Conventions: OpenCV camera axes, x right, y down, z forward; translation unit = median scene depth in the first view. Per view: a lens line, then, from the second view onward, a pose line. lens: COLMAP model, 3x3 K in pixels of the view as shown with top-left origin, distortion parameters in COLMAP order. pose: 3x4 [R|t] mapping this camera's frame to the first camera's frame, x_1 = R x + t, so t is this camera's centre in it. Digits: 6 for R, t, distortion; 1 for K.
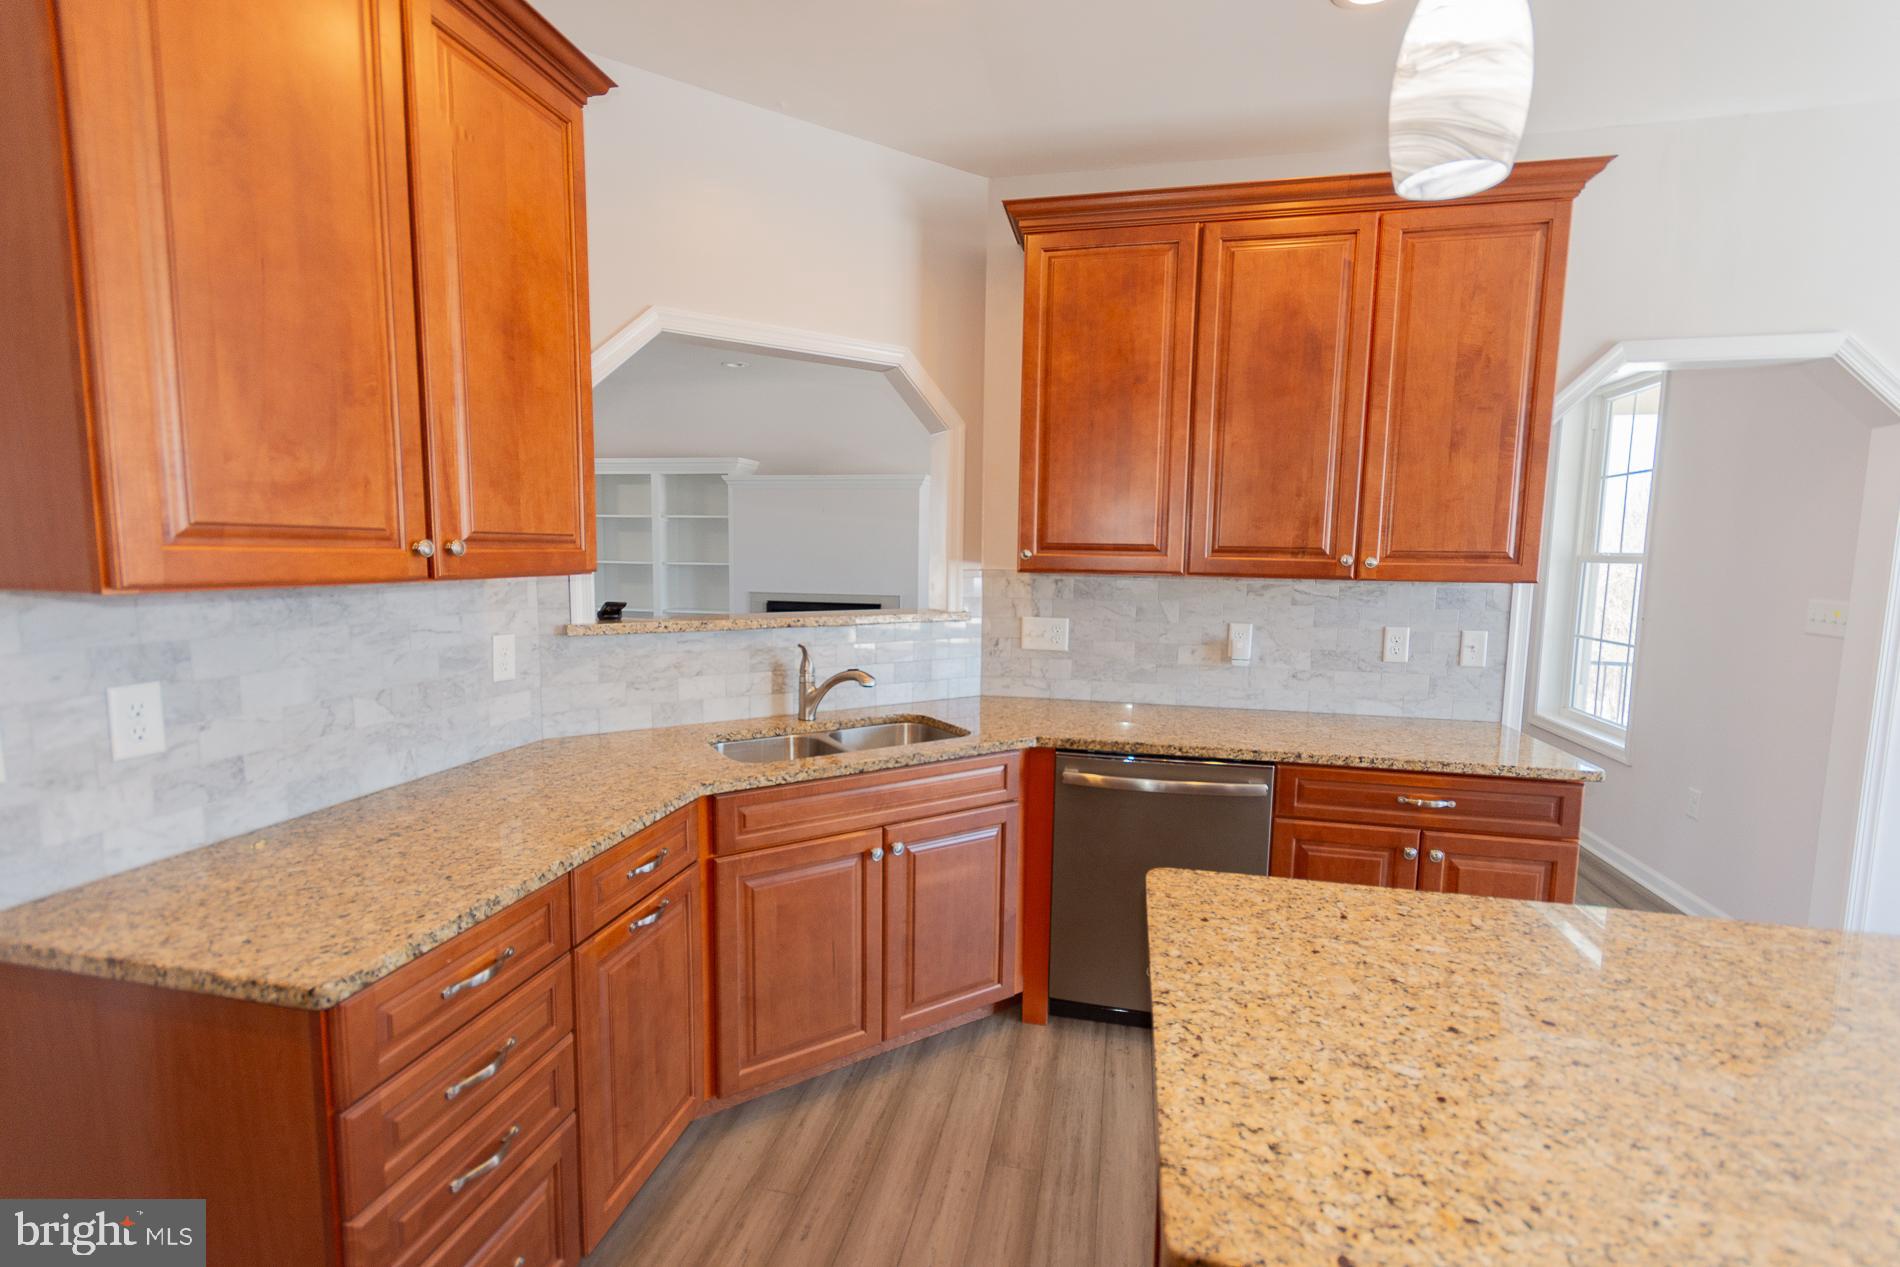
lens RADIAL K [[835.1, 0, 944.7], [0, 835.1, 637.1], [0, 0, 1]] dist [0.005002, 0.000079]
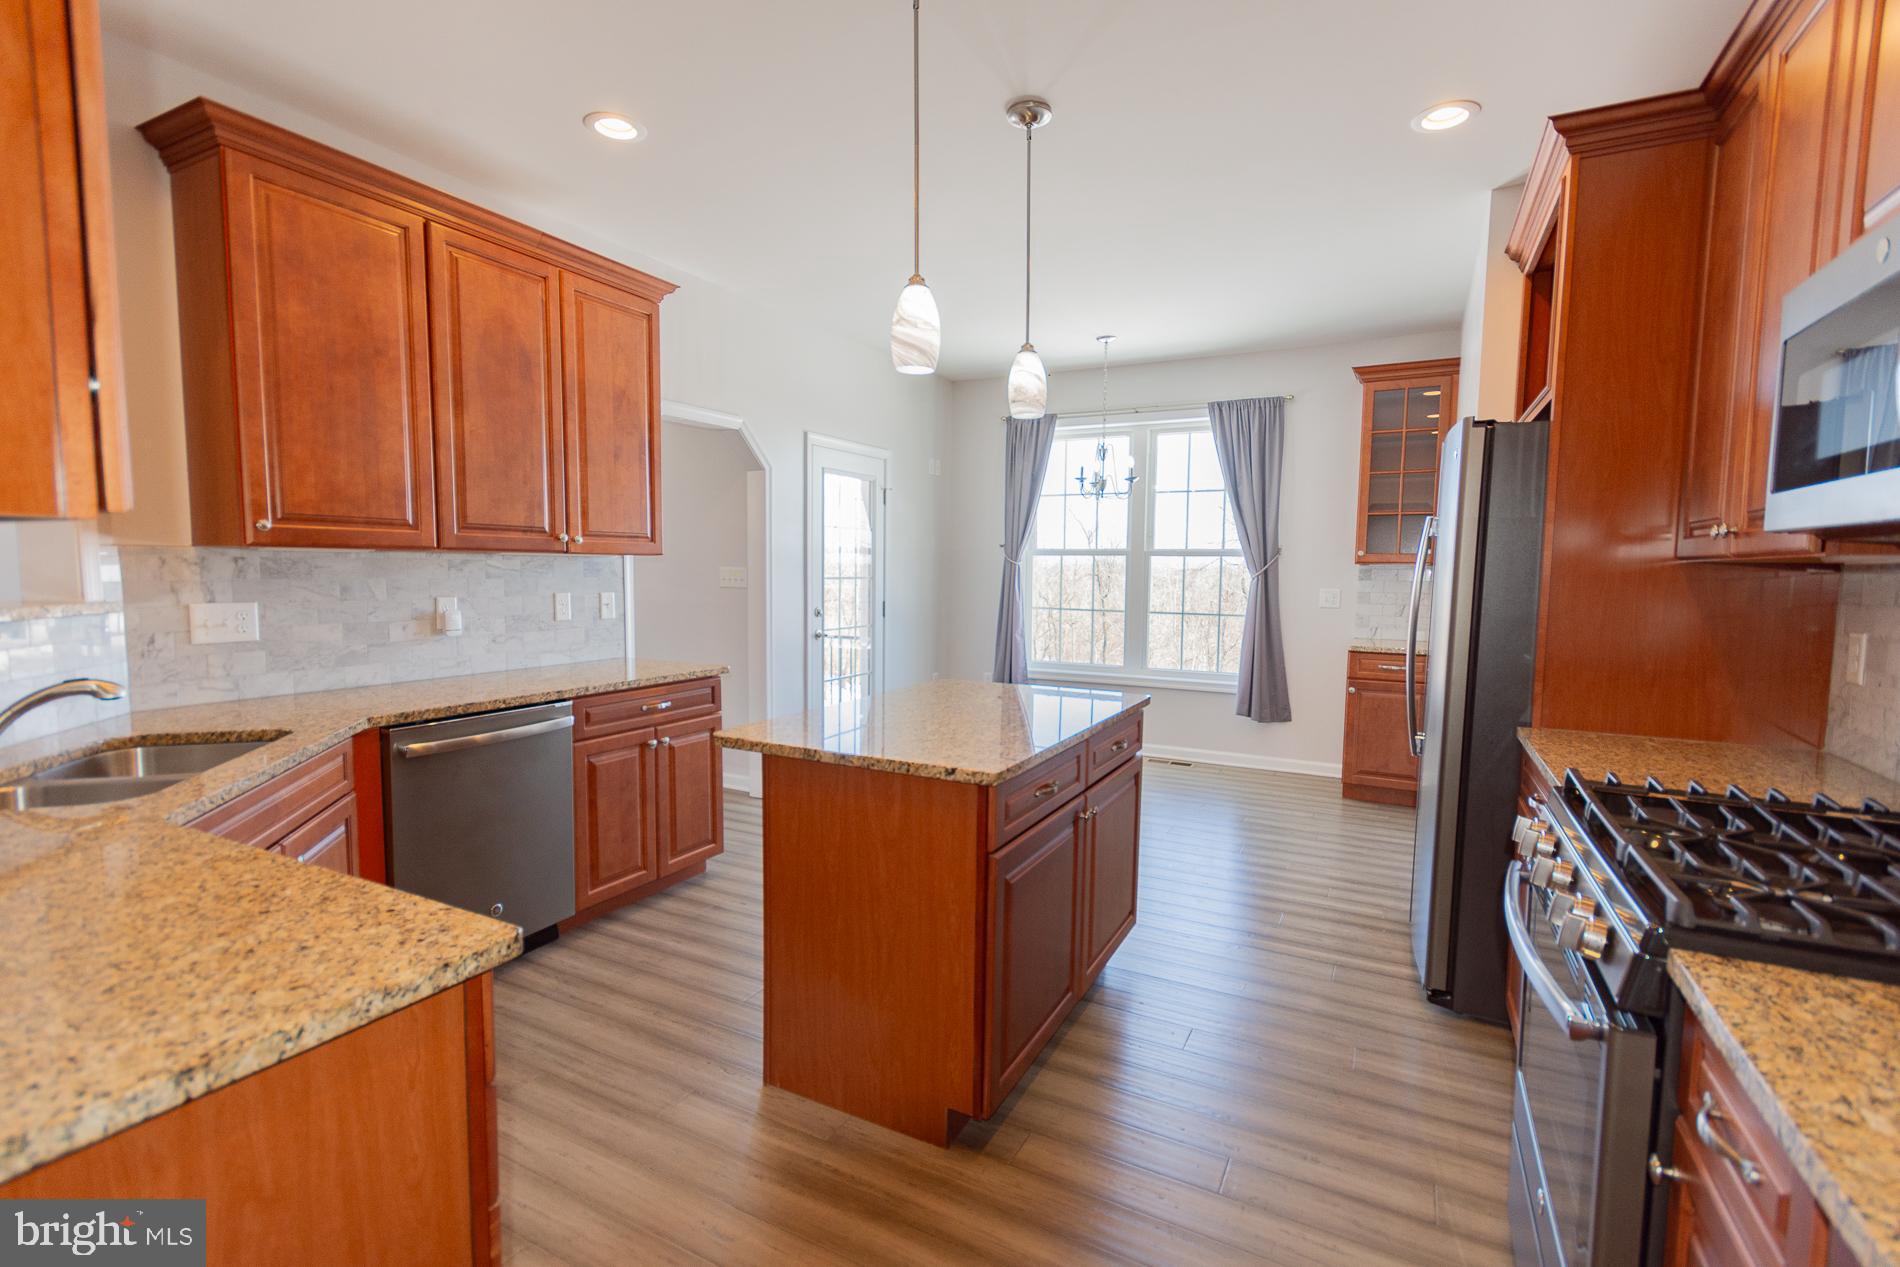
lens RADIAL K [[835.1, 0, 973.9], [0, 835.1, 639.3], [0, 0, 1]] dist [0.005002, 0.000079]
pose [[0.254157, -0.098759, 0.962108, -0.576253], [0.094145, 0.992575, 0.077016, 0.021117], [-0.962570, 0.071003, 0.261567, 0.080138]]
